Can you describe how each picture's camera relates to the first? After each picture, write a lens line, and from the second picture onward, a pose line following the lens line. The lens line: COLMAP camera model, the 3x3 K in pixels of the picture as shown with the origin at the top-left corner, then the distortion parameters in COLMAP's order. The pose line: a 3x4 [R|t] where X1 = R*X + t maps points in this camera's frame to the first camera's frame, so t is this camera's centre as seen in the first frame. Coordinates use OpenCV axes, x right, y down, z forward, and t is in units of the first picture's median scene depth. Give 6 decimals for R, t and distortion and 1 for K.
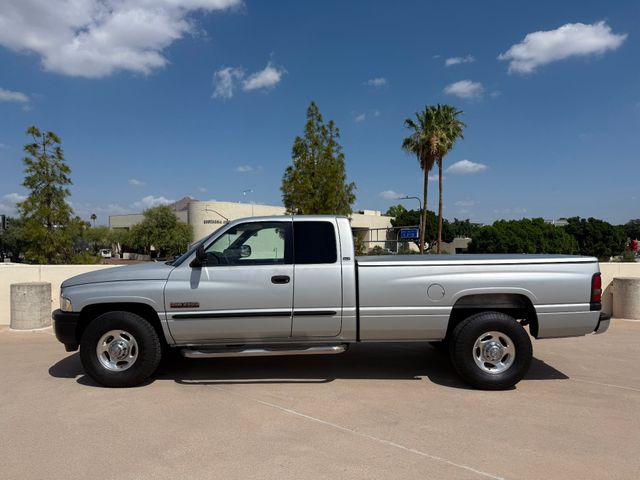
lens RADIAL K [[461.8, 0, 321.4], [0, 461.8, 244.8], [0, 0, 1]] dist [0.018889, -0.022774]
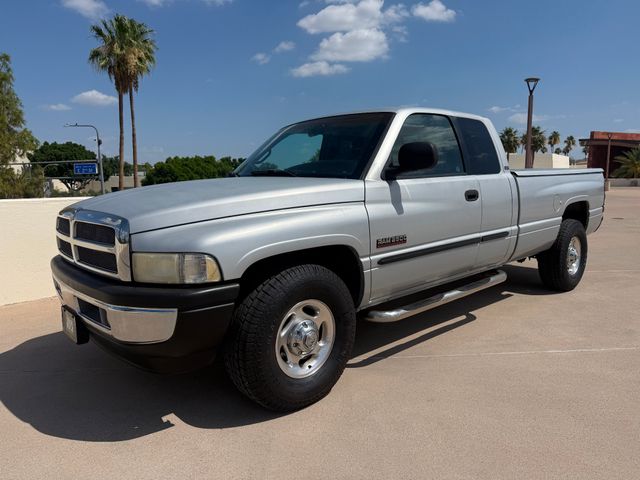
lens RADIAL K [[461.8, 0, 326.6], [0, 461.8, 242.4], [0, 0, 1]] dist [0.018889, -0.022774]
pose [[0.716317, -0.100080, 0.690561, -0.469285], [0.014351, 0.991565, 0.128817, 0.030945], [-0.697627, -0.082364, 0.711711, 0.374267]]
